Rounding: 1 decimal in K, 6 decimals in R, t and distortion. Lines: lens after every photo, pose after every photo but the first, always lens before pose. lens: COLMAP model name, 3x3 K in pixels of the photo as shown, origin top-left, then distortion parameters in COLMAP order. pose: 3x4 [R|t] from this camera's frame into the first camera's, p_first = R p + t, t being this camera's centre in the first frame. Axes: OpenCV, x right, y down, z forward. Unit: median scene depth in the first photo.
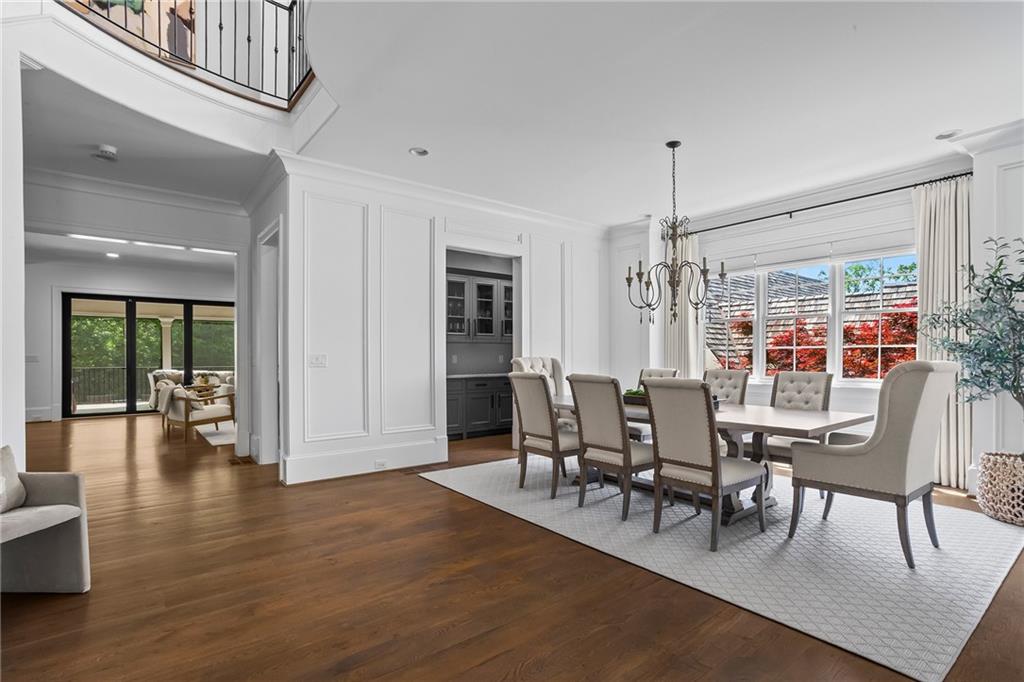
lens RADIAL K [[492.6, 0, 516.4], [0, 492.6, 356.9], [0, 0, 1]] dist [-0.015173, 0.001936]
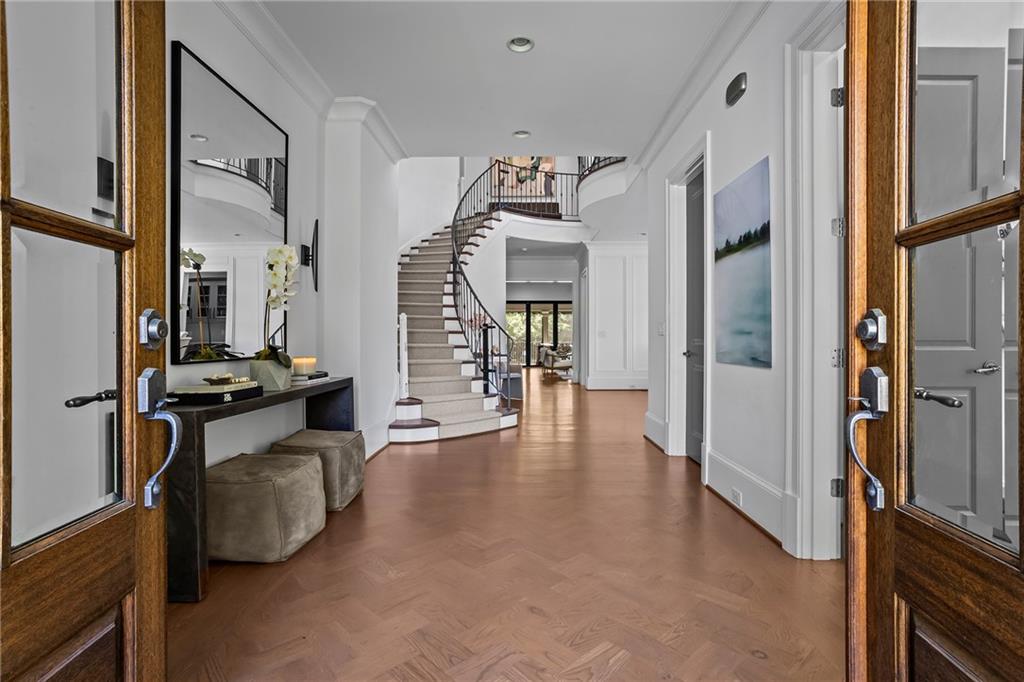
lens RADIAL K [[492.6, 0, 516.4], [0, 492.6, 356.9], [0, 0, 1]] dist [-0.015173, 0.001936]
pose [[0.777123, 0.024408, -0.628876, 0.440261], [-0.003334, 0.999393, 0.034669, 0.024636], [0.629340, -0.024846, 0.776733, -0.602823]]
